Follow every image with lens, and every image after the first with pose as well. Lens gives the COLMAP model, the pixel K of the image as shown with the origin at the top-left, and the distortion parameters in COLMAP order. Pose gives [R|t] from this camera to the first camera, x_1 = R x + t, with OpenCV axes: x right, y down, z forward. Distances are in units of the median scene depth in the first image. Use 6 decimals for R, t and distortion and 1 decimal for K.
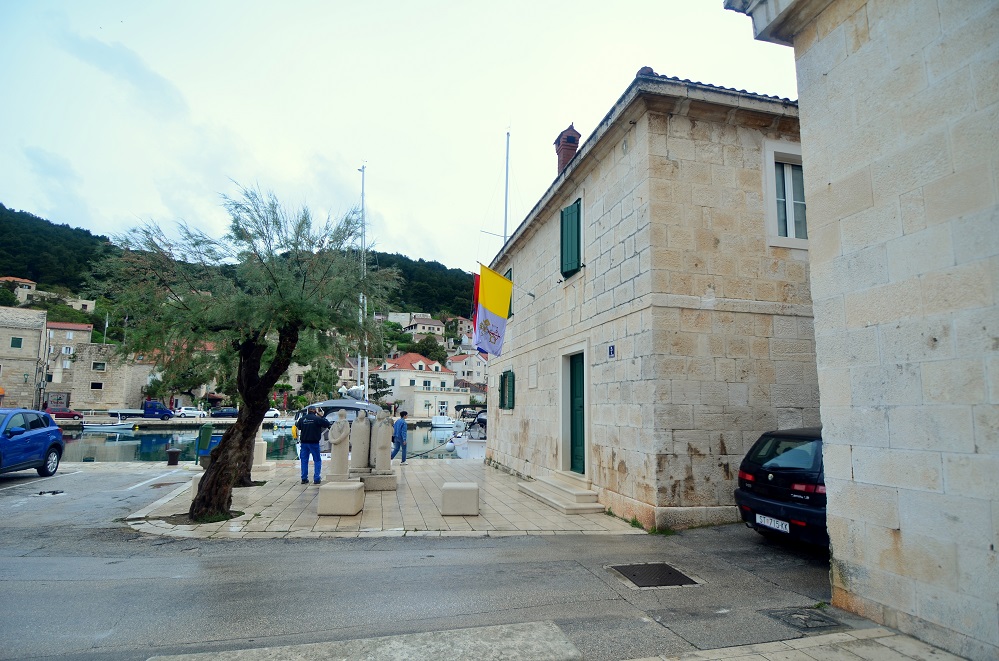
lens RADIAL K [[519.5, 0, 500.5], [0, 519.5, 343.0], [0, 0, 1]] dist [0.051201, -0.051599]
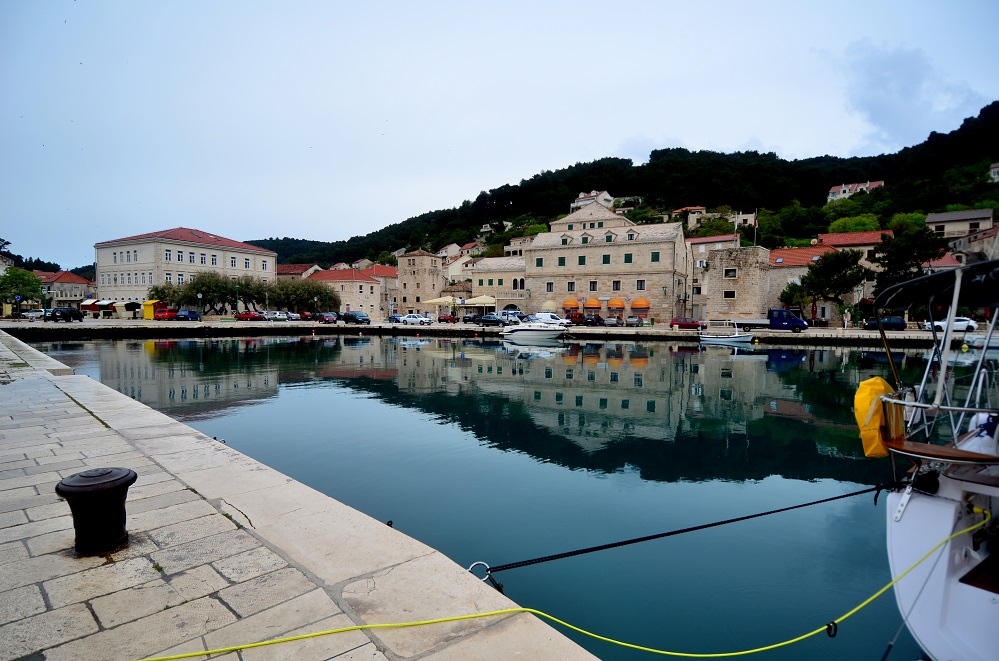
lens RADIAL K [[519.5, 0, 500.5], [0, 519.5, 343.0], [0, 0, 1]] dist [0.051201, -0.051599]
pose [[0.403966, 0.033827, -0.914148, -0.091853], [0.117229, 0.989162, 0.088407, 0.039853], [0.907231, -0.142878, 0.395623, 0.277005]]
